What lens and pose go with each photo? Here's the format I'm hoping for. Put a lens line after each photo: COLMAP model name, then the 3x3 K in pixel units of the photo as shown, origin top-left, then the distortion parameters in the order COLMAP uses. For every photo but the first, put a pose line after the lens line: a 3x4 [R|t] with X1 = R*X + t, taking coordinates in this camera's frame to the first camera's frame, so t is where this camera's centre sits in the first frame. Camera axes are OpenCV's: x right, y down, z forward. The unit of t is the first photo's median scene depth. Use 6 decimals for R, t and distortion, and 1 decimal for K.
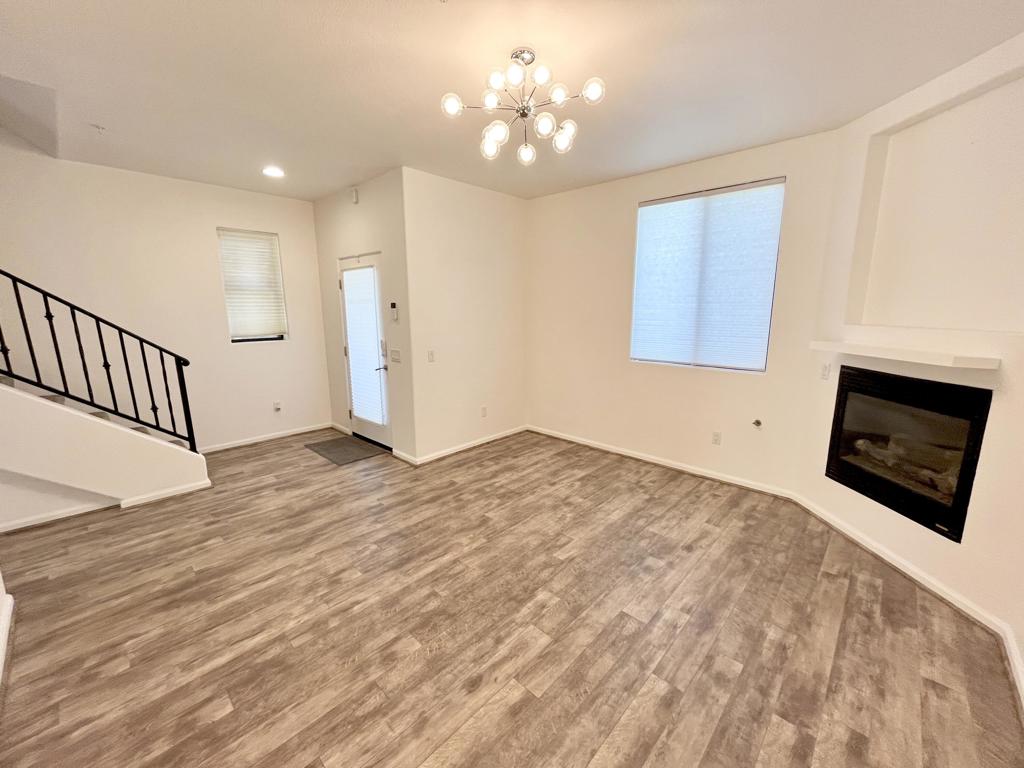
lens RADIAL K [[414.2, 0, 511.1], [0, 414.2, 384.5], [0, 0, 1]] dist [-0.003548, 0.000507]
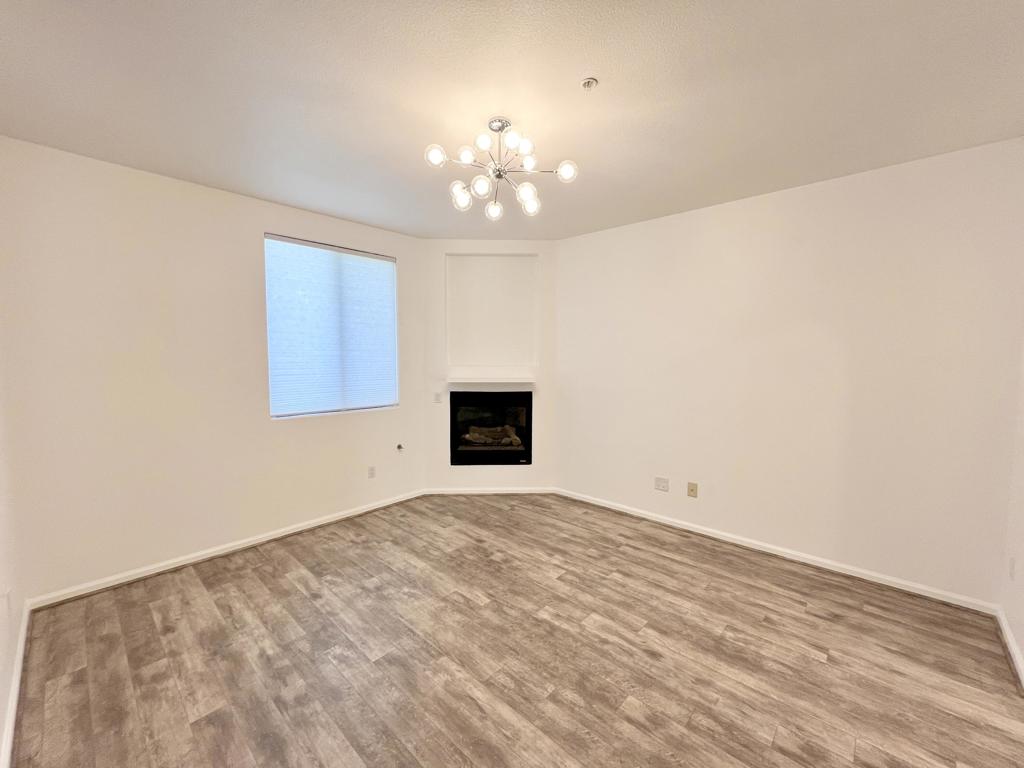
lens RADIAL K [[414.2, 0, 511.1], [0, 414.2, 384.5], [0, 0, 1]] dist [-0.003548, 0.000507]
pose [[-0.009871, -0.070712, 0.997448, -0.846754], [0.180292, 0.981023, 0.071332, -0.158648], [-0.983564, 0.180536, 0.003066, 0.847498]]
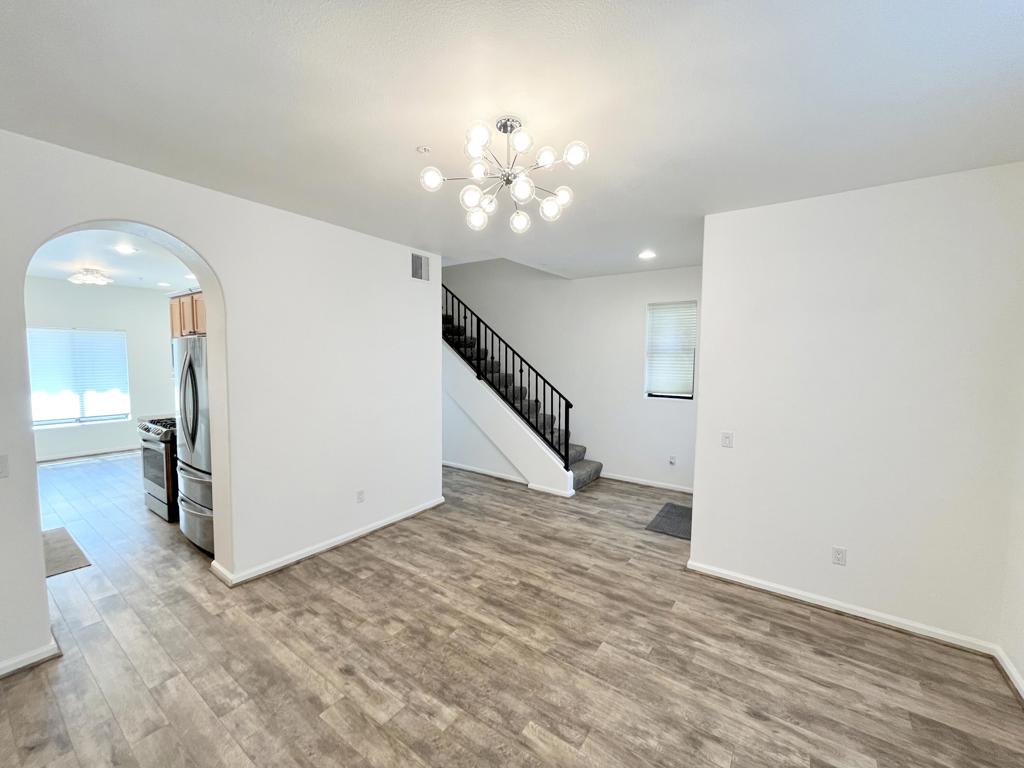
lens RADIAL K [[414.2, 0, 511.1], [0, 414.2, 384.5], [0, 0, 1]] dist [-0.003548, 0.000507]
pose [[0.139145, 0.073577, -0.987535, 0.783560], [-0.194648, 0.979814, 0.045576, -0.198891], [0.970954, 0.185880, 0.150658, 0.756704]]
